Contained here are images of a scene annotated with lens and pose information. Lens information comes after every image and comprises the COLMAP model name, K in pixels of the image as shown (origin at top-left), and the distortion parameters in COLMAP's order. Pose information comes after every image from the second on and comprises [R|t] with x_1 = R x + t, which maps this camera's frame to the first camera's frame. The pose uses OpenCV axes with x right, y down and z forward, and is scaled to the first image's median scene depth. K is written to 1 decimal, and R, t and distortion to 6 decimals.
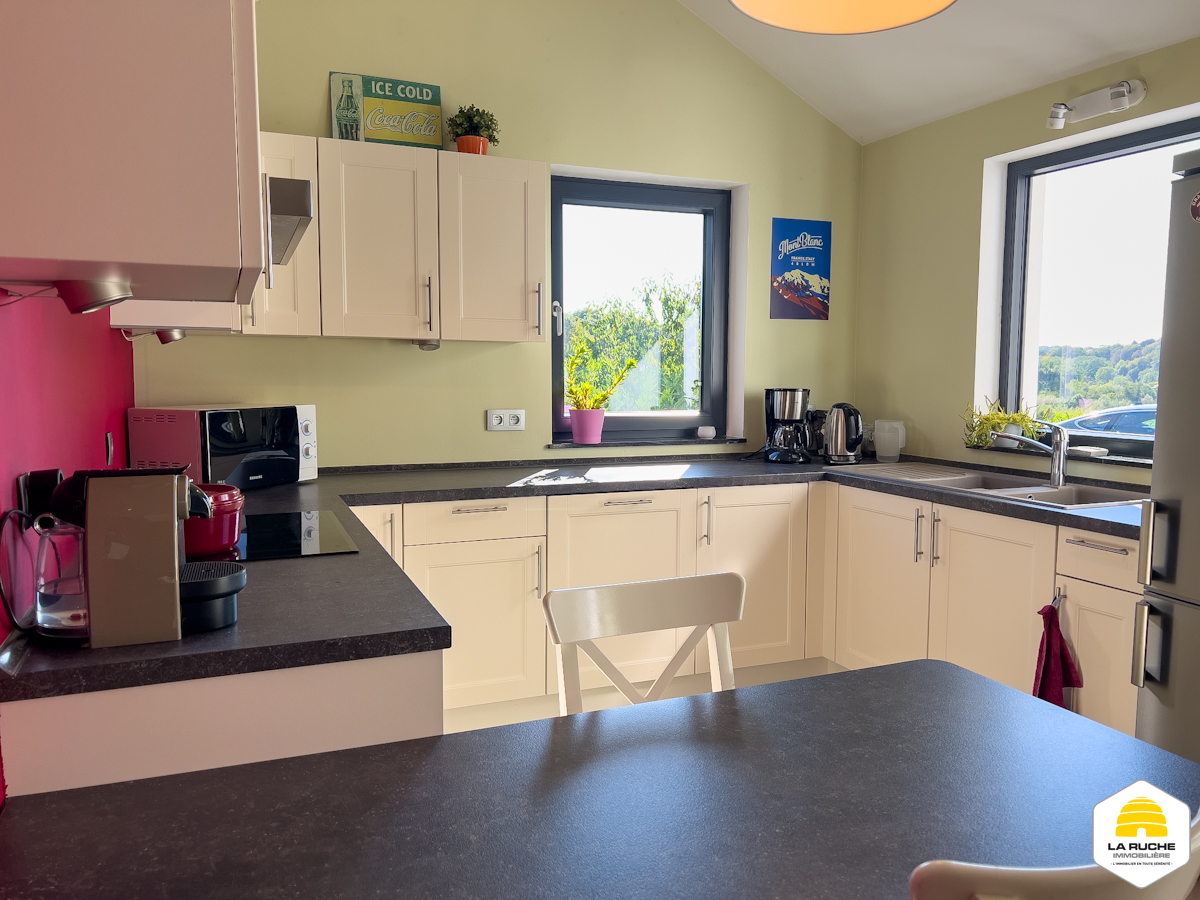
lens RADIAL K [[901.7, 0, 599.3], [0, 901.7, 453.2], [0, 0, 1]] dist [0.038021, -0.043746]
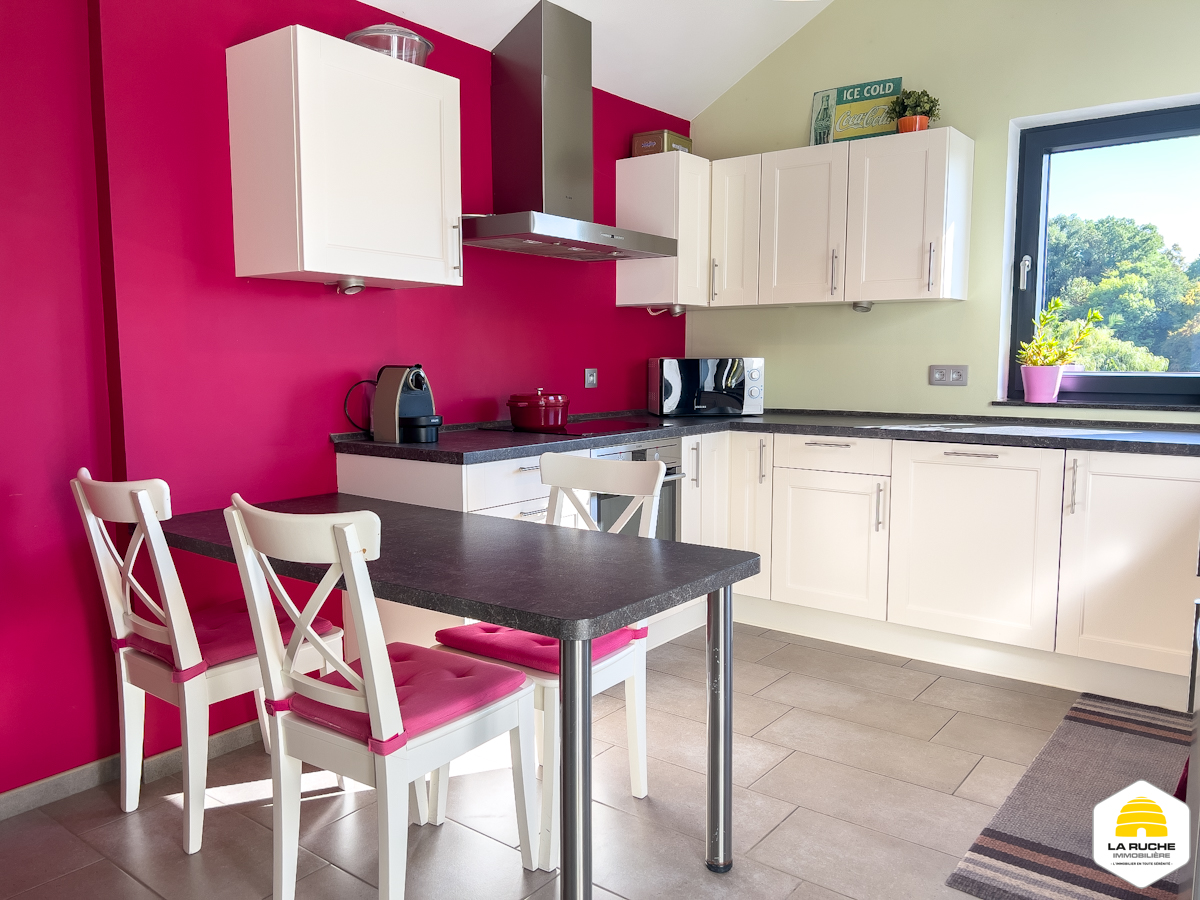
lens RADIAL K [[901.7, 0, 599.6], [0, 901.7, 447.1], [0, 0, 1]] dist [0.038021, -0.043746]
pose [[0.508260, 0.082268, -0.857265, 0.657741], [-0.079007, 0.995683, 0.048709, 0.029525], [0.857572, 0.042973, 0.512566, 0.121450]]
